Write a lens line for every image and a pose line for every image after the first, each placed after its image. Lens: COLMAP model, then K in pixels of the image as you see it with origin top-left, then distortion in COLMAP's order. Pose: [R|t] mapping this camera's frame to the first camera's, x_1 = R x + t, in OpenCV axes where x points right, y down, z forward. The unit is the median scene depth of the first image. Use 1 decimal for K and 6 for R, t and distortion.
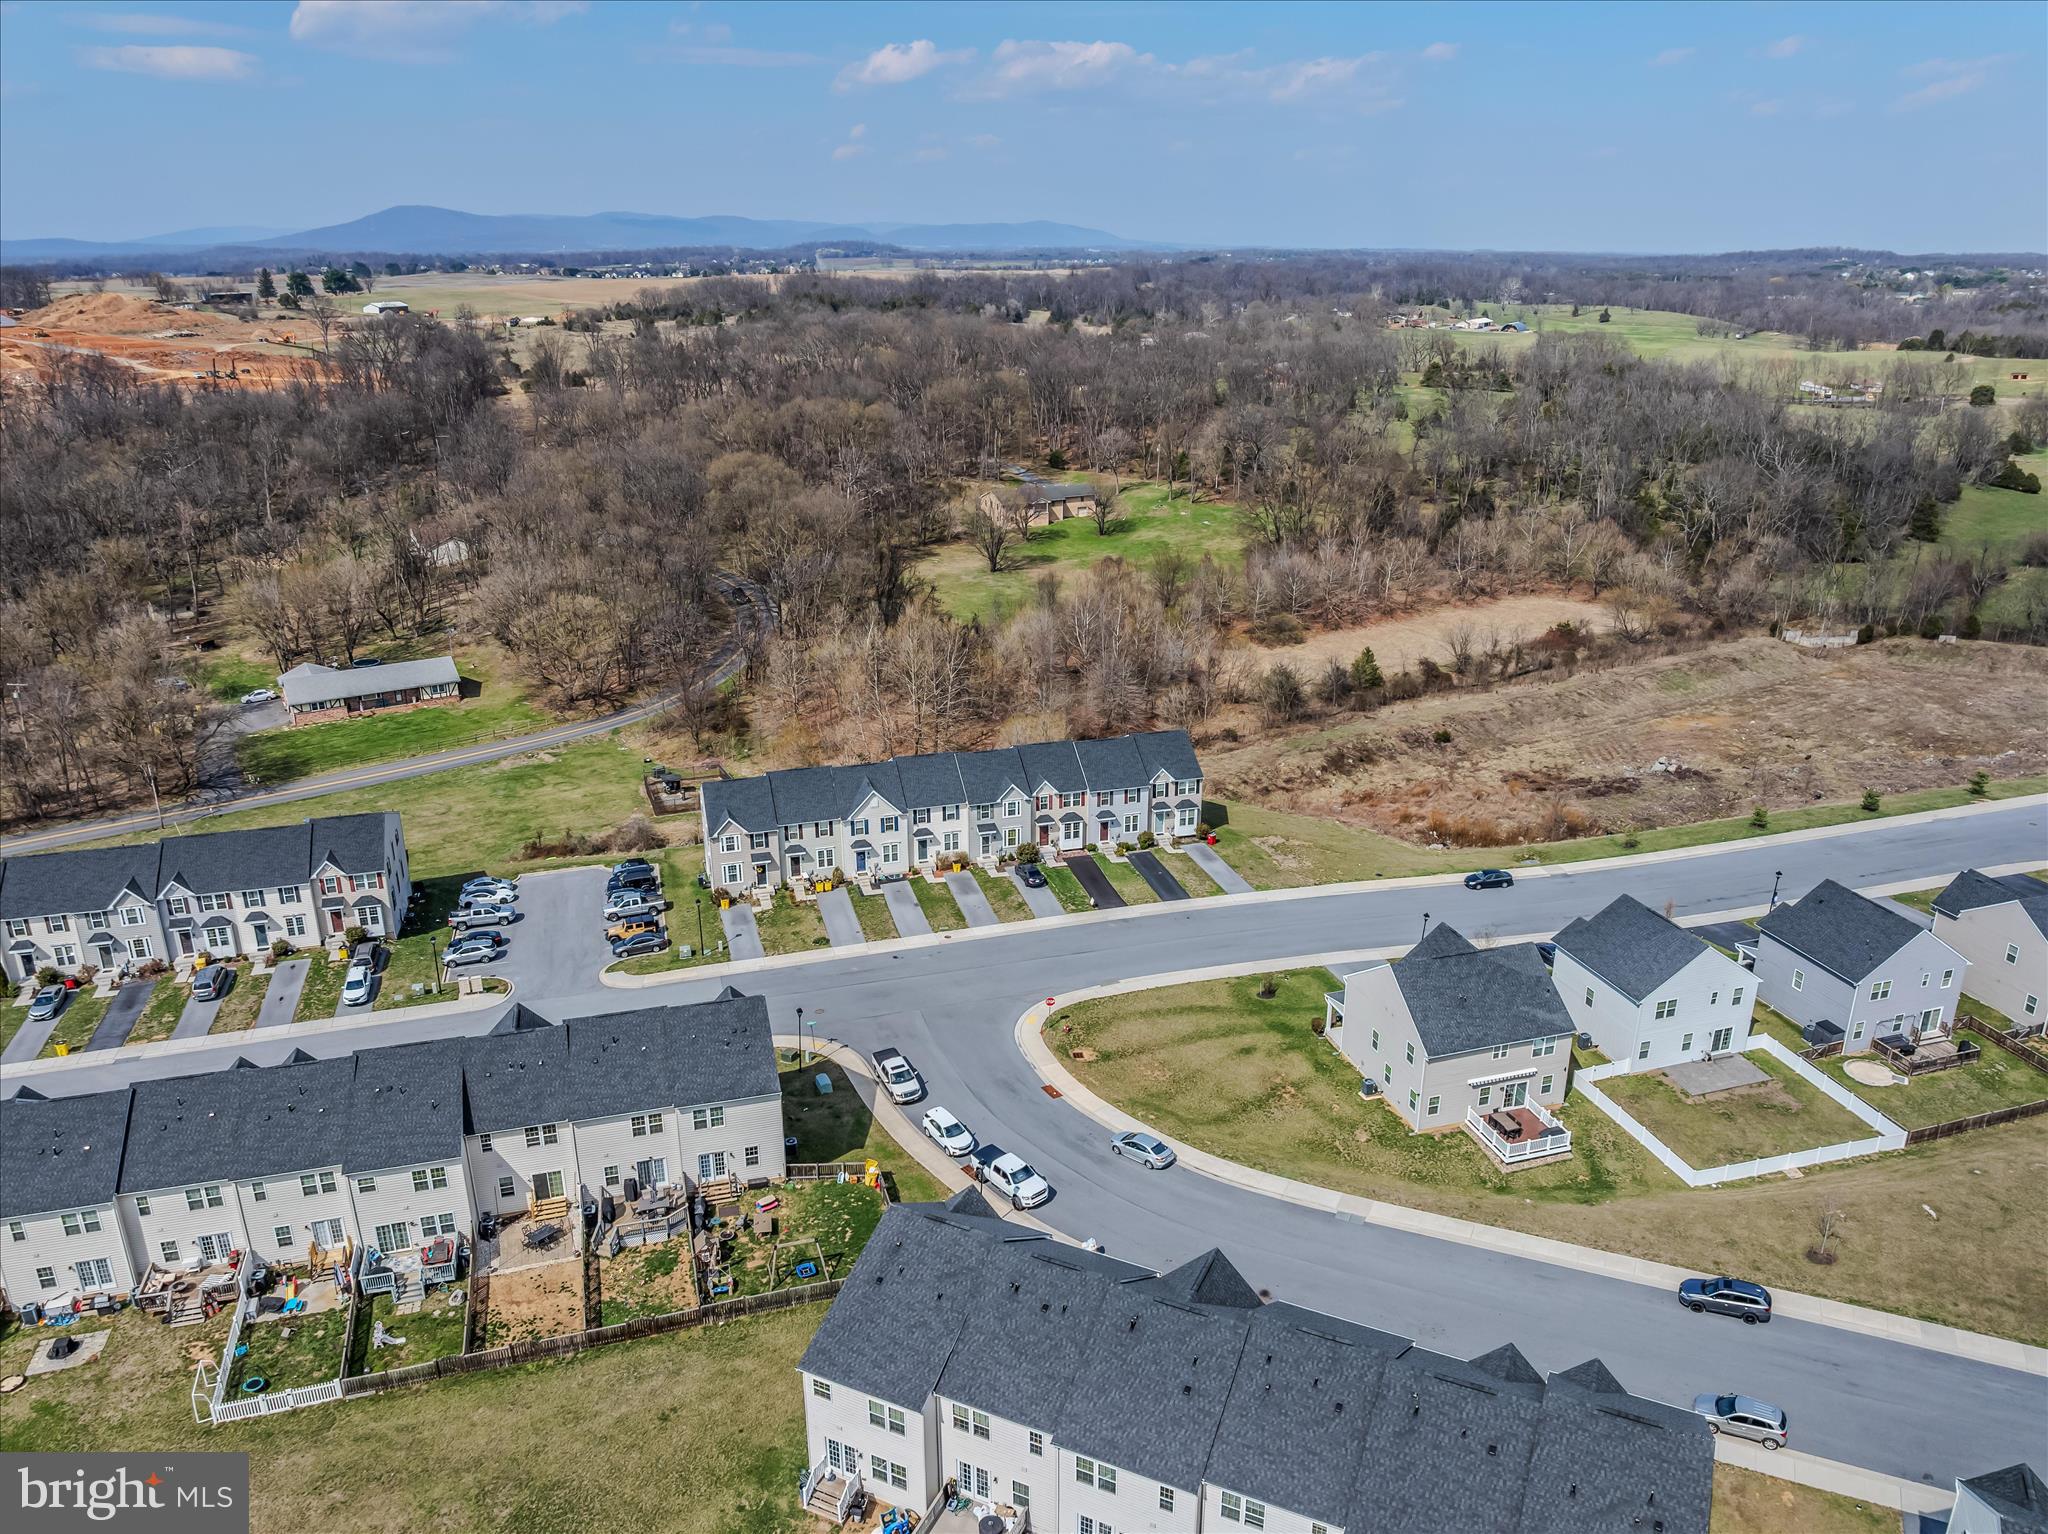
lens RADIAL K [[1441.2, 0, 1038.1], [0, 1441.2, 755.7], [0, 0, 1]] dist [-0.034080, -0.008478]
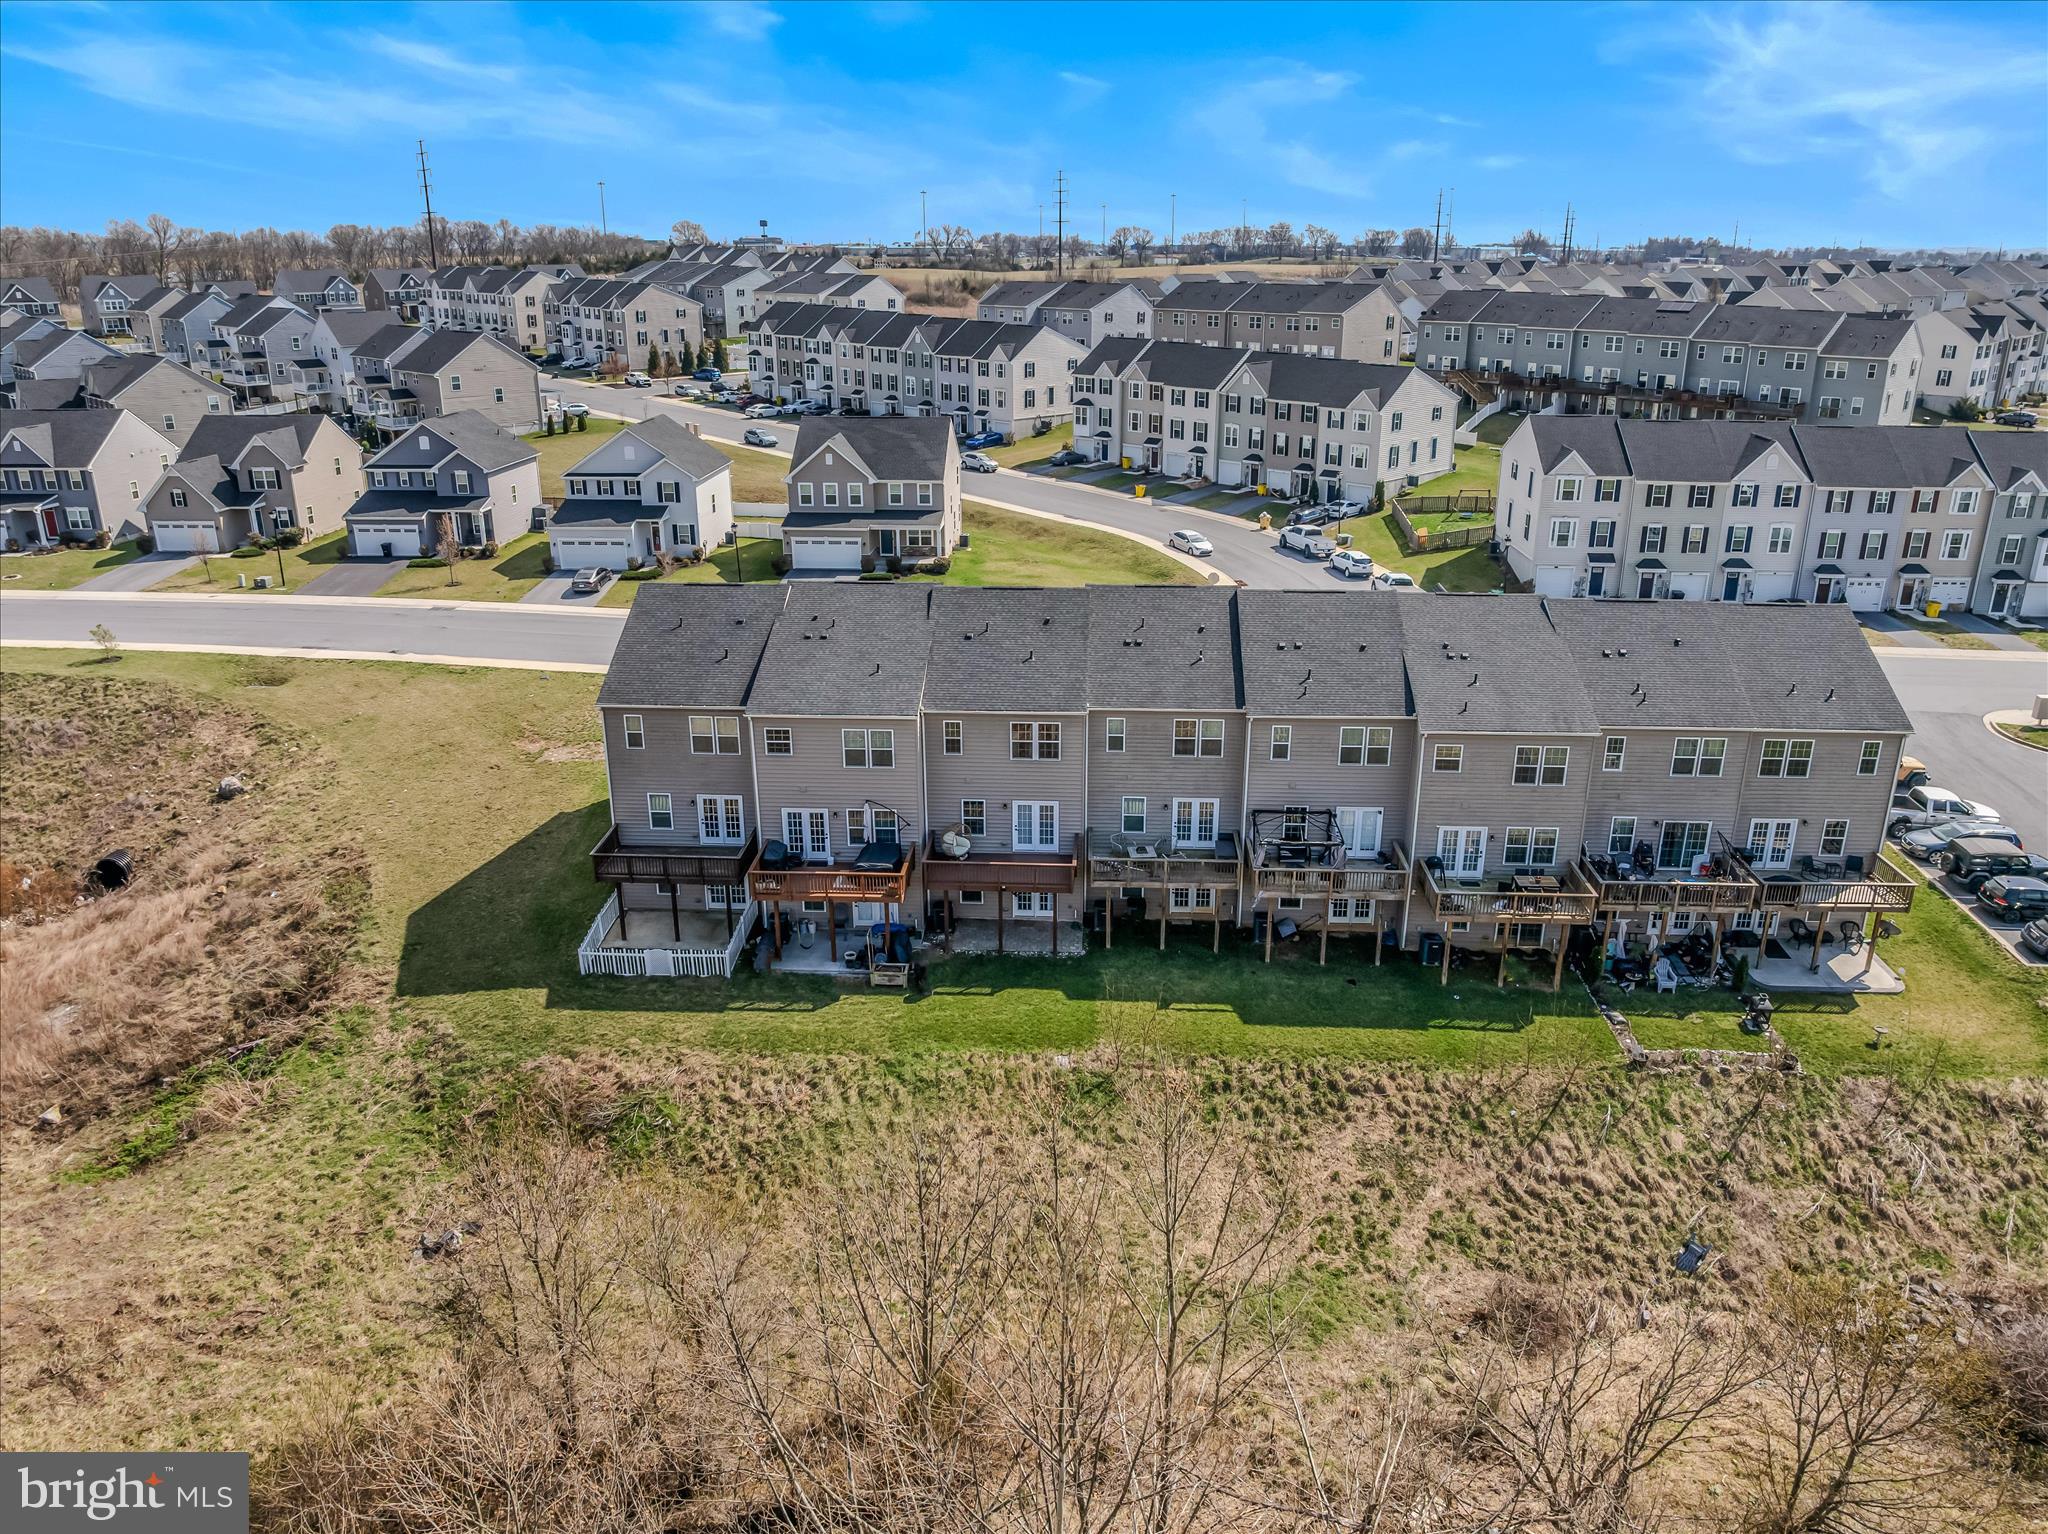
lens RADIAL K [[1441.2, 0, 1038.1], [0, 1441.2, 755.7], [0, 0, 1]] dist [-0.034080, -0.008478]
pose [[-0.941112, -0.113806, 0.318365, -0.142608], [0.112209, 0.783133, 0.611647, -0.226809], [-0.318931, 0.611352, -0.724246, 1.367391]]
